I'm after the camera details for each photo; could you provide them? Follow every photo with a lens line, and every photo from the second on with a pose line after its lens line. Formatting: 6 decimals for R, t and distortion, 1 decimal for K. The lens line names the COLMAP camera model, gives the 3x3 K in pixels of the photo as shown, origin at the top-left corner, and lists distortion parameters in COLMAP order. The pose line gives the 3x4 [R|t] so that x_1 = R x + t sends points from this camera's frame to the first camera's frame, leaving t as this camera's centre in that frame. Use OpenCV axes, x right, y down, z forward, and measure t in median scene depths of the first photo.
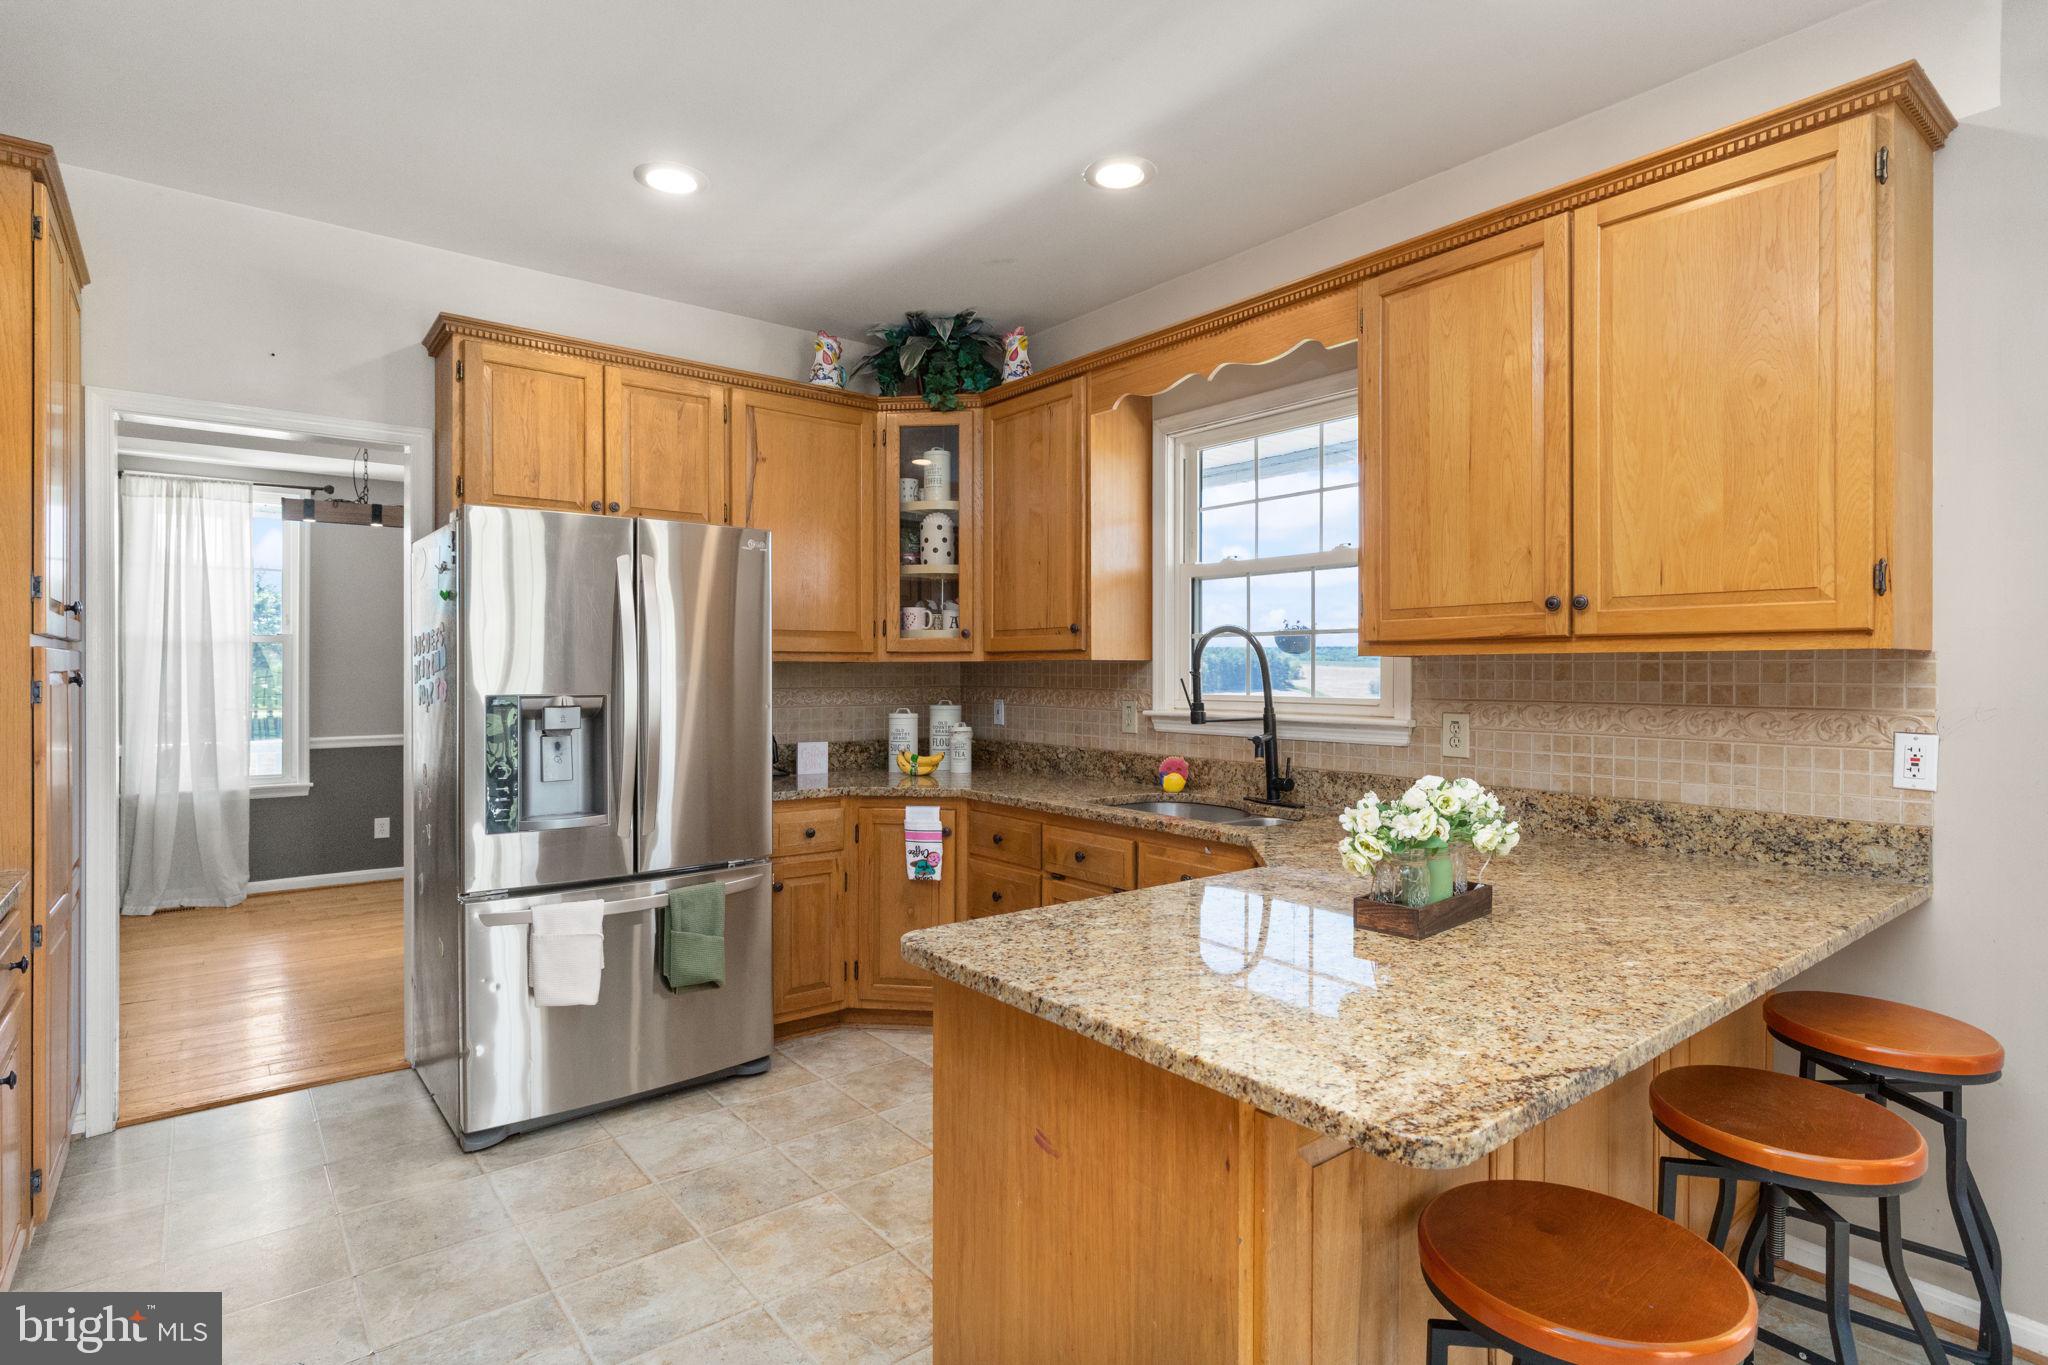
lens RADIAL K [[1031.4, 0, 1024.1], [0, 1031.4, 673.0], [0, 0, 1]] dist [-0.006867, -0.000023]
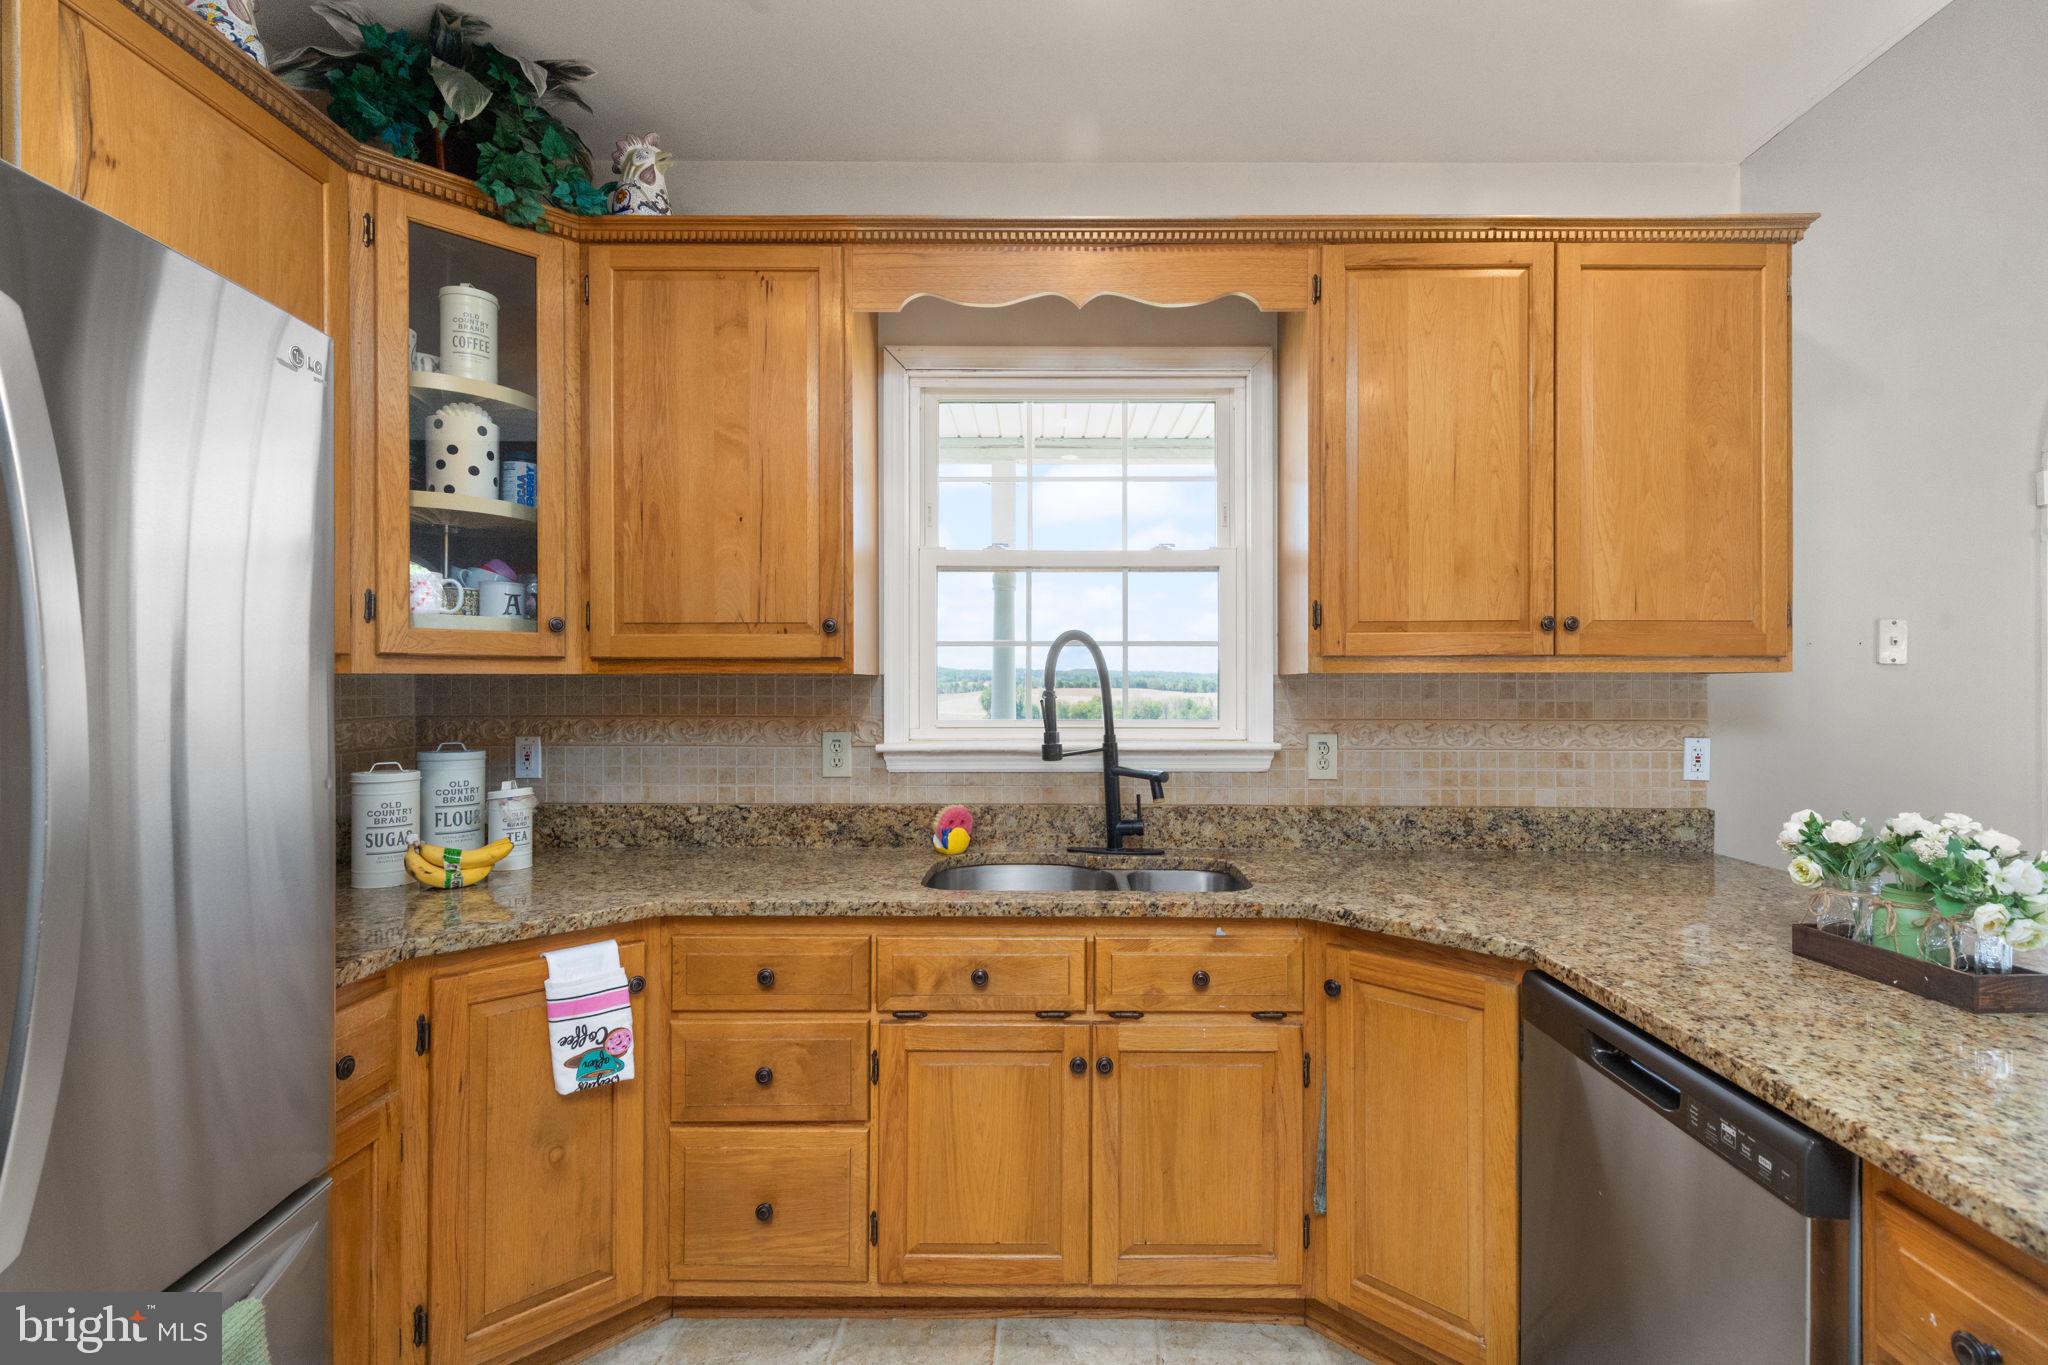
lens RADIAL K [[919.3, 0, 1026.0], [0, 919.3, 686.1], [0, 0, 1]] dist [0.005114, -0.000767]
pose [[0.621909, 0.002580, 0.783085, -0.411668], [0.001971, 0.999986, -0.004860, -0.001711], [-0.783087, 0.004566, 0.621895, 0.666711]]
